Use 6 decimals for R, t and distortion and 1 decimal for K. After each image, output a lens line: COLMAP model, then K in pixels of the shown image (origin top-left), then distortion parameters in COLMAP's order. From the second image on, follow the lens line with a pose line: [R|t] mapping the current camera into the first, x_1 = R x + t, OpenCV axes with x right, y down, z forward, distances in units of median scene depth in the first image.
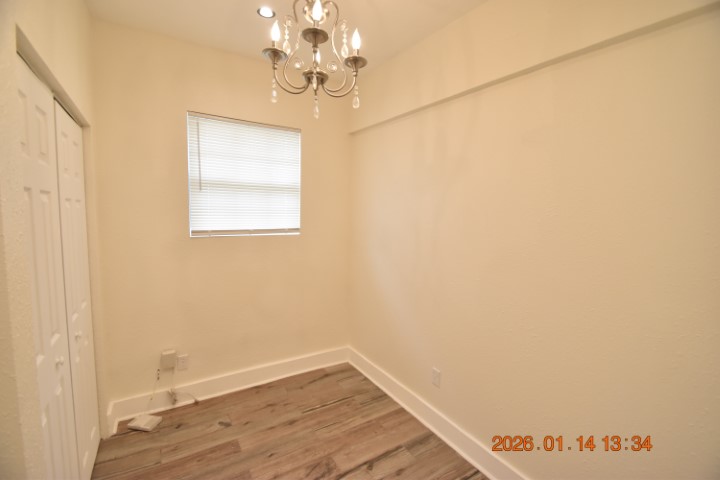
lens RADIAL K [[313.9, 0, 358.6], [0, 313.9, 241.5], [0, 0, 1]] dist [0.019457, -0.020535]
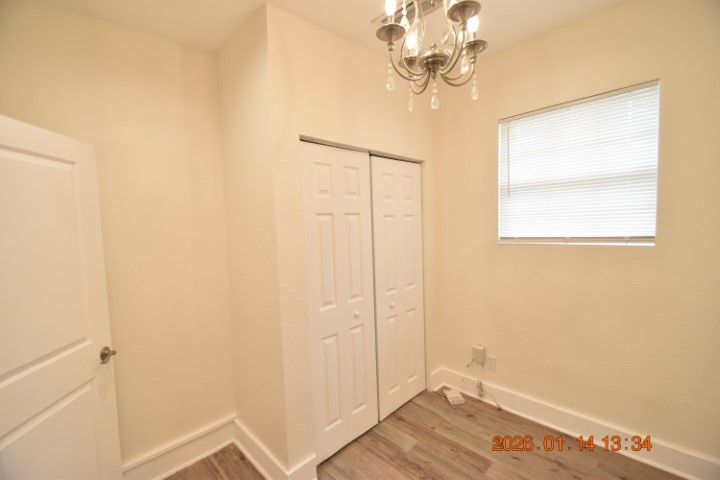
lens RADIAL K [[313.9, 0, 358.6], [0, 313.9, 241.5], [0, 0, 1]] dist [0.019457, -0.020535]
pose [[0.206533, 0.035667, -0.977789, 0.370591], [-0.044482, 0.998644, 0.027032, -0.026931], [0.977428, 0.037911, 0.207840, 0.350928]]
